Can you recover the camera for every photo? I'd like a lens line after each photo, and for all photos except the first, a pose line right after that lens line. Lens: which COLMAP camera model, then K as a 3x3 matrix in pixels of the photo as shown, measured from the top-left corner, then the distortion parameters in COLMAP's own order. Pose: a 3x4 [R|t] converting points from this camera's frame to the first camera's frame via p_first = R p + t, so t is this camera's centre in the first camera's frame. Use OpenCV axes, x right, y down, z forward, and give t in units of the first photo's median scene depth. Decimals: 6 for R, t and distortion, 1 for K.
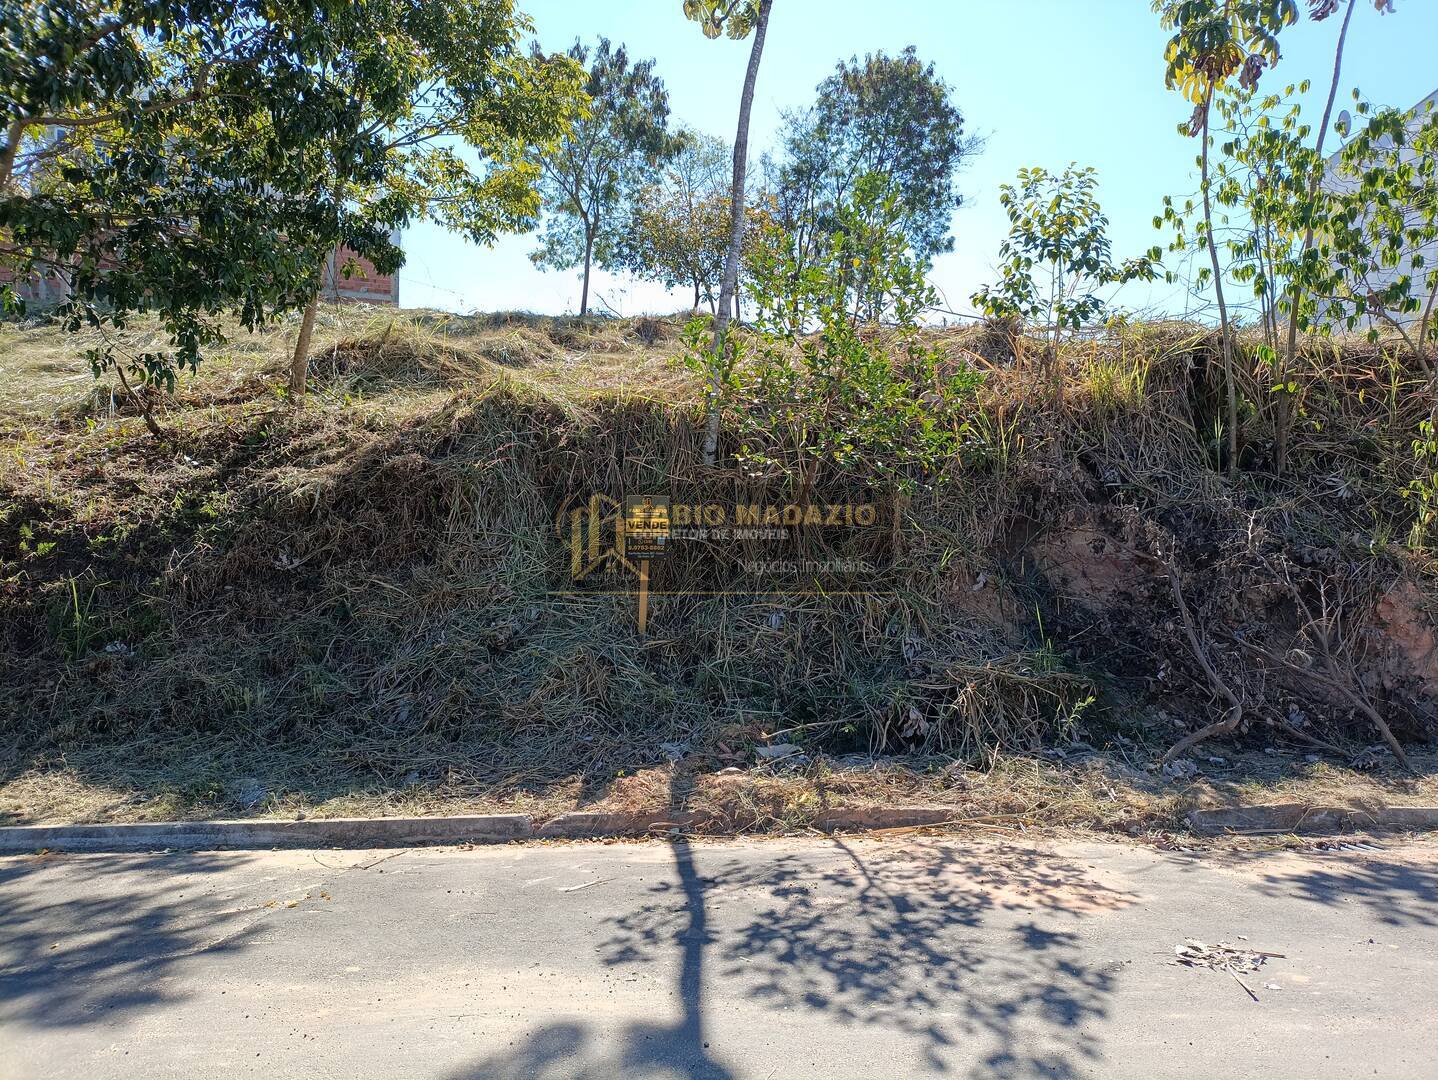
lens RADIAL K [[1096.2, 0, 719.0], [0, 1096.2, 540.0], [0, 0, 1]] dist [0.138792, -0.230280]
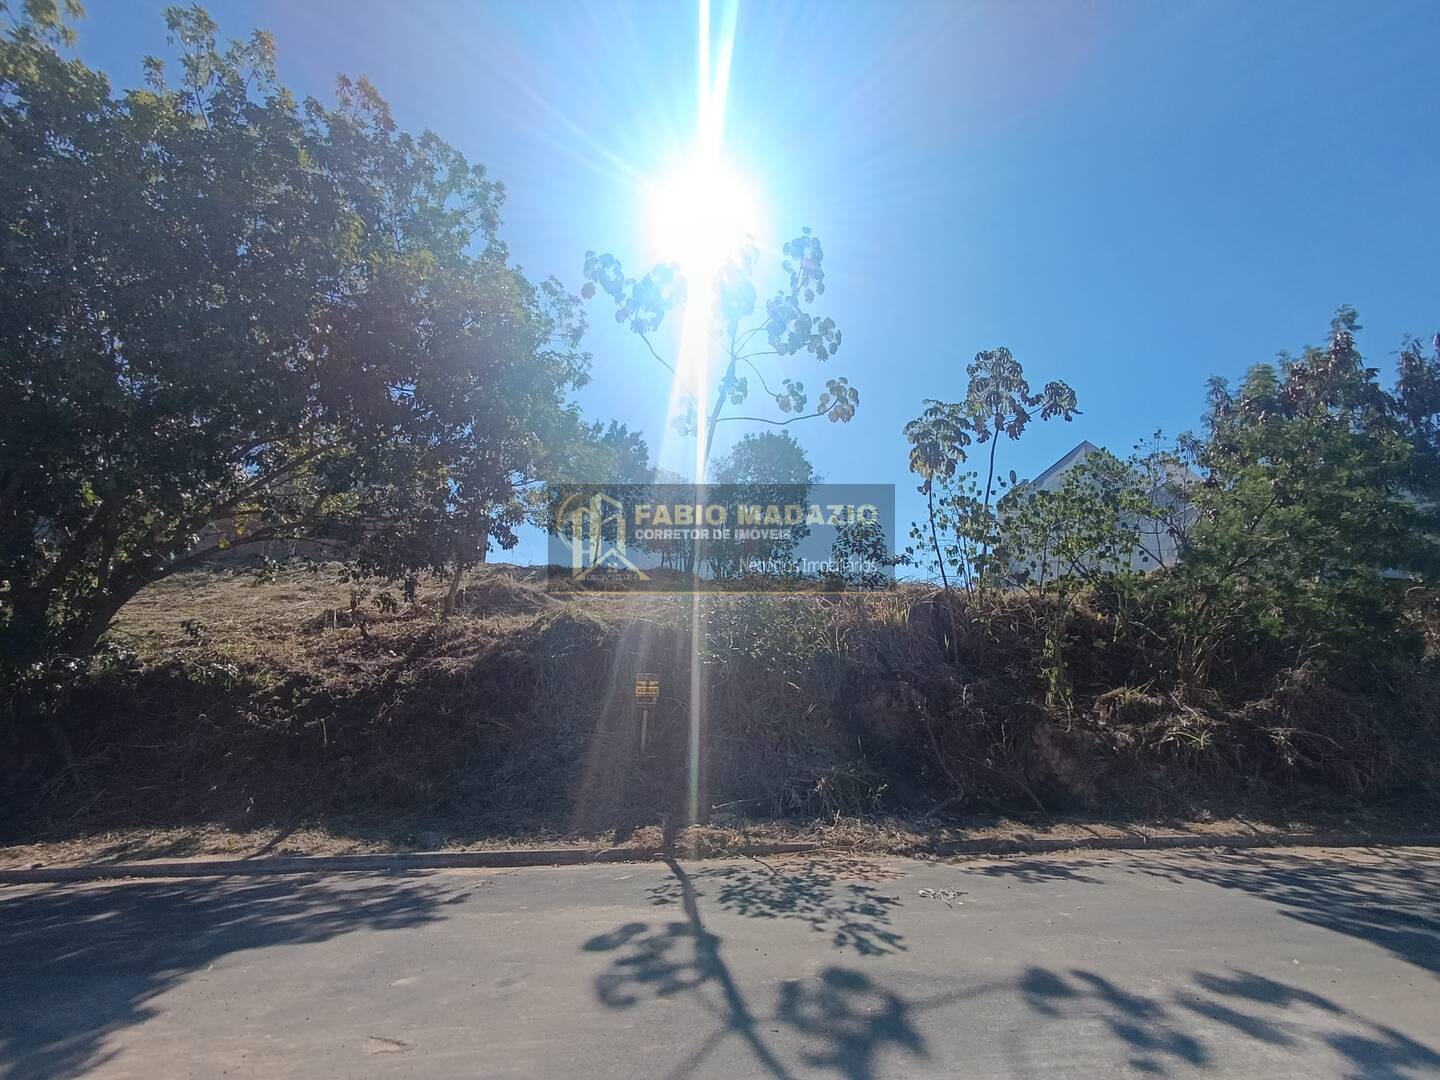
lens RADIAL K [[691.2, 0, 717.3], [0, 691.2, 549.5], [0, 0, 1]] dist [0.001715, -0.000226]
pose [[0.997266, 0.020674, 0.070938, -0.036662], [-0.004431, 0.975063, -0.221885, 0.012579], [-0.073756, 0.220964, 0.972489, -0.178708]]
